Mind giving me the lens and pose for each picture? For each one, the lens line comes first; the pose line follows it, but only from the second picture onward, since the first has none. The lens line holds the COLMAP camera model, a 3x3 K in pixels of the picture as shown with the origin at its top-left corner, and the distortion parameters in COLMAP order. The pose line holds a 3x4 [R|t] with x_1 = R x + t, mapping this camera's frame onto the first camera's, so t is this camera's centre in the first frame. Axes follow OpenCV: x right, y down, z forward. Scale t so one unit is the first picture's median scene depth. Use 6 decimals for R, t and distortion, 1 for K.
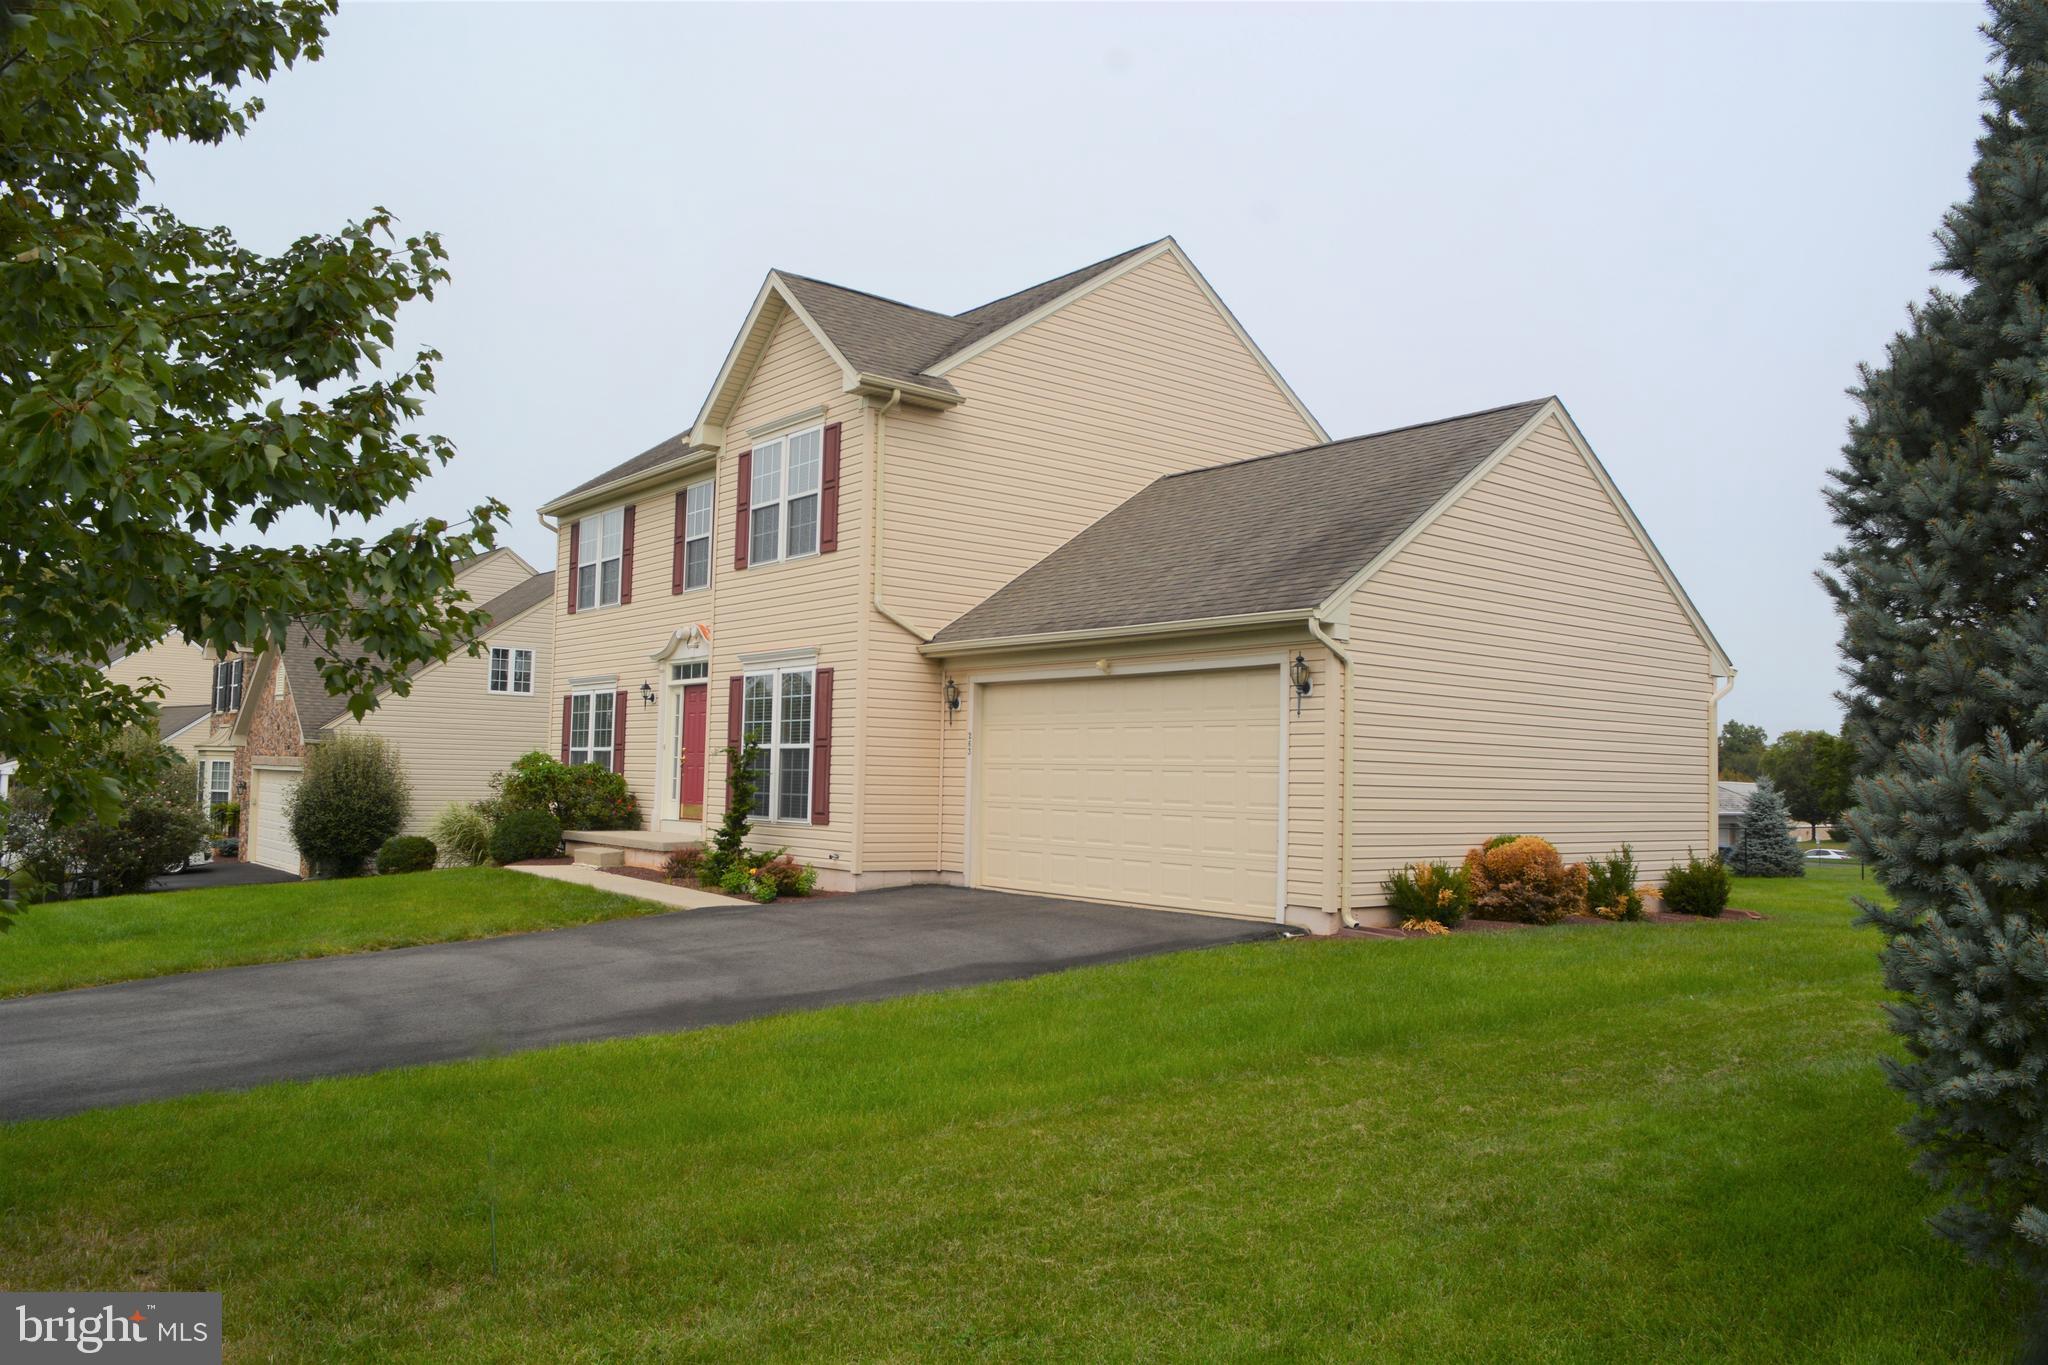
lens RADIAL K [[1493.9, 0, 1022.9], [0, 1493.9, 679.9], [0, 0, 1]] dist [-0.081489, 0.040027]
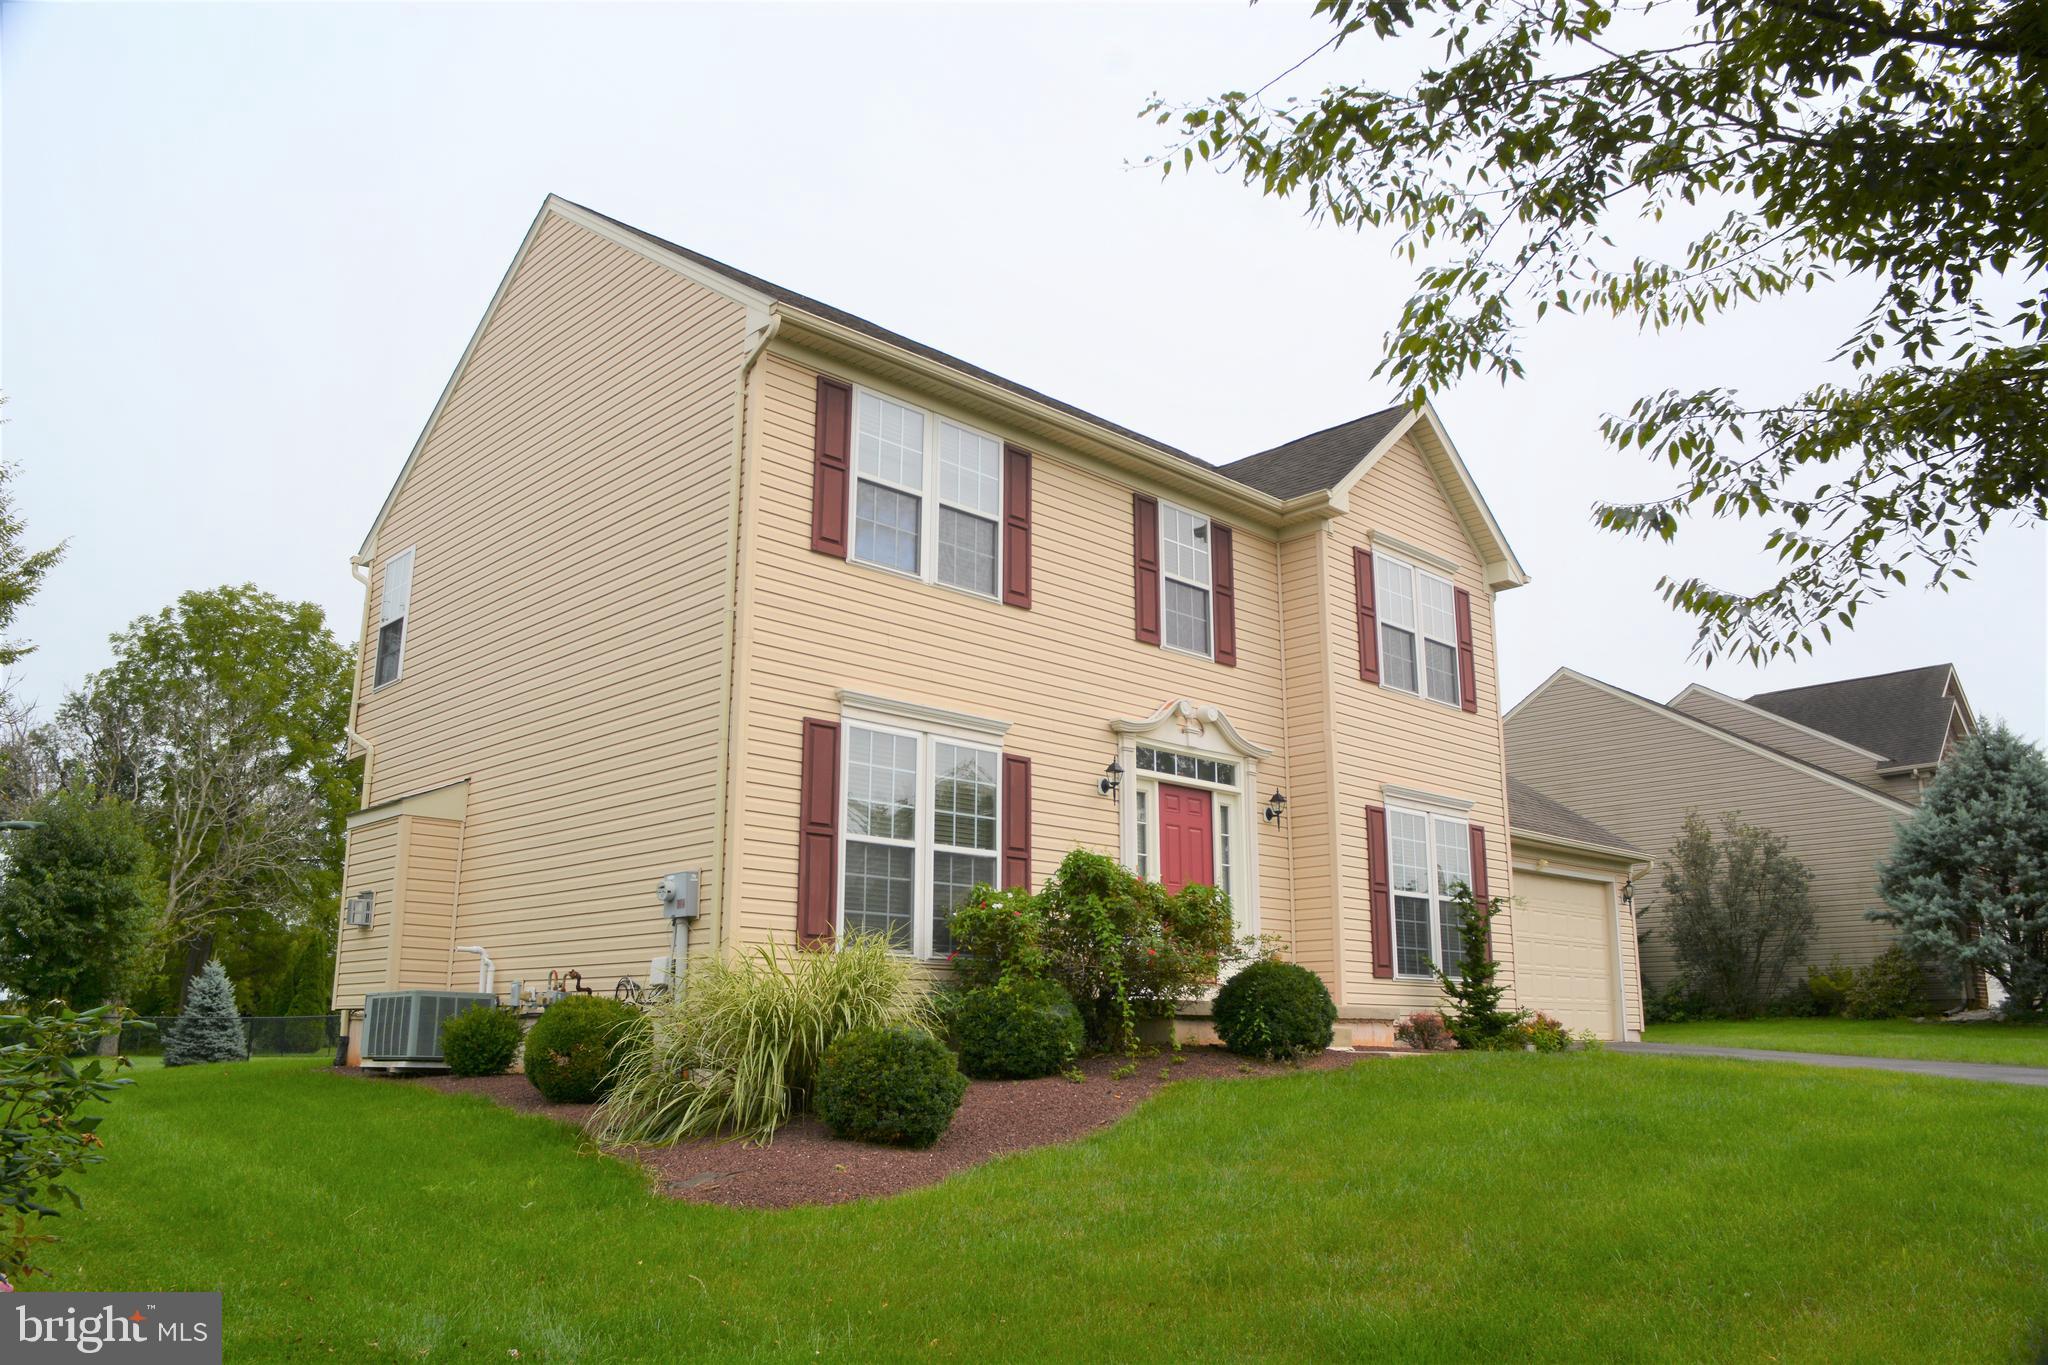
lens RADIAL K [[1493.9, 0, 1025.5], [0, 1493.9, 671.6], [0, 0, 1]] dist [-0.081489, 0.040027]
pose [[-0.078602, 0.216923, 0.973019, -0.873948], [-0.073707, 0.972103, -0.222673, 0.118707], [-0.994177, -0.089221, -0.060421, 1.035127]]
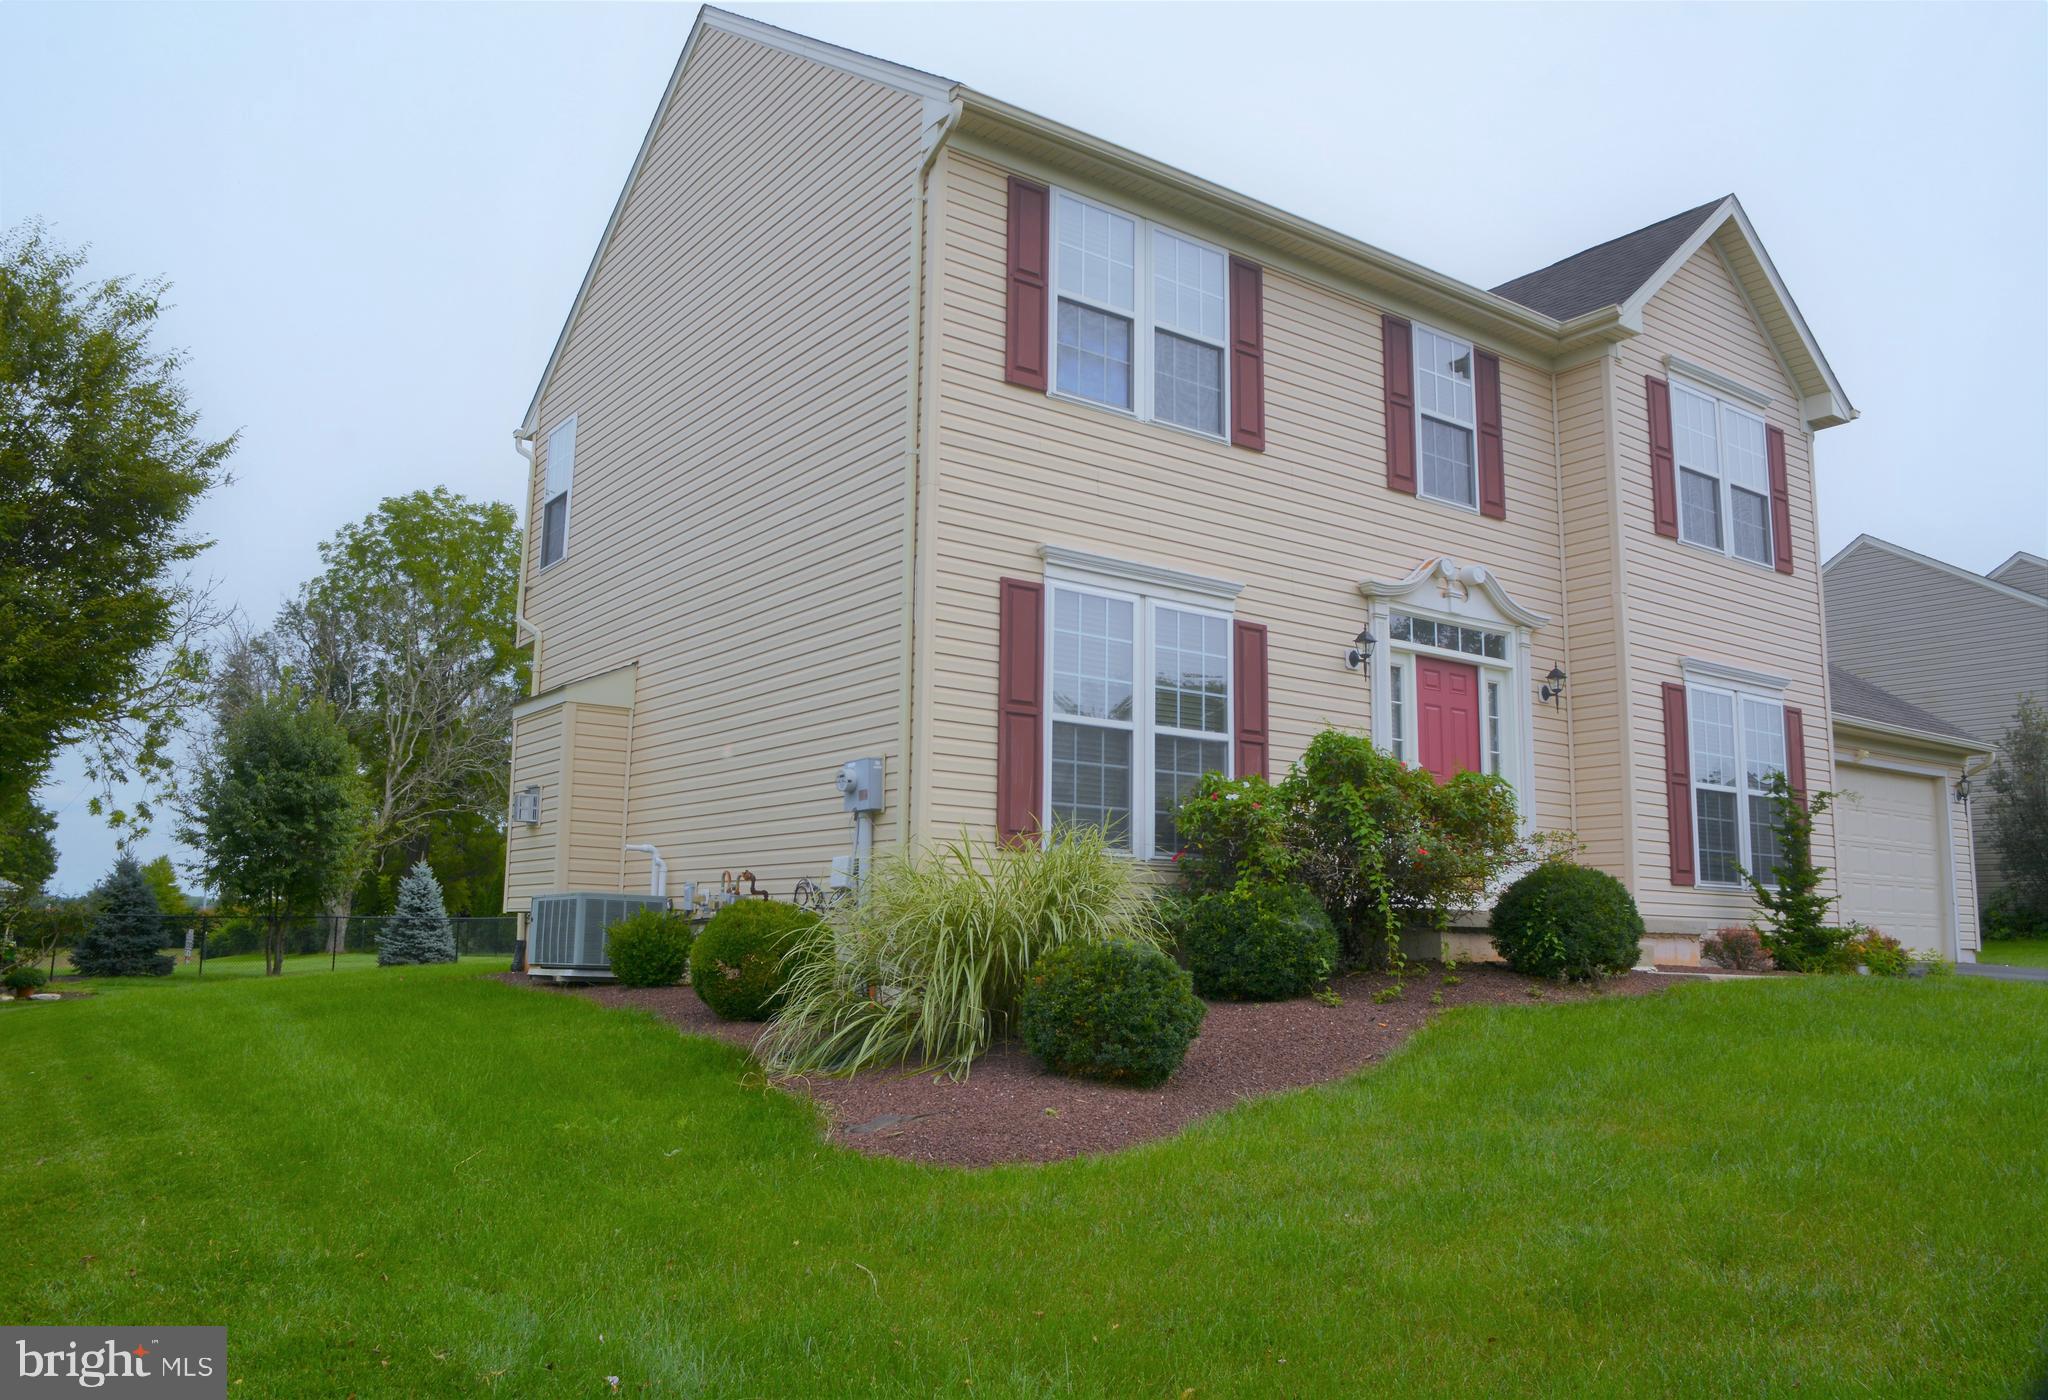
lens RADIAL K [[1541.0, 0, 1007.8], [0, 1541.0, 696.4], [0, 0, 1]] dist [-0.080580, 0.024180]
pose [[0.067467, 0.135447, 0.988485, -0.785852], [-0.085756, 0.987863, -0.129508, 0.117869], [-0.994029, -0.076030, 0.078263, 1.039435]]
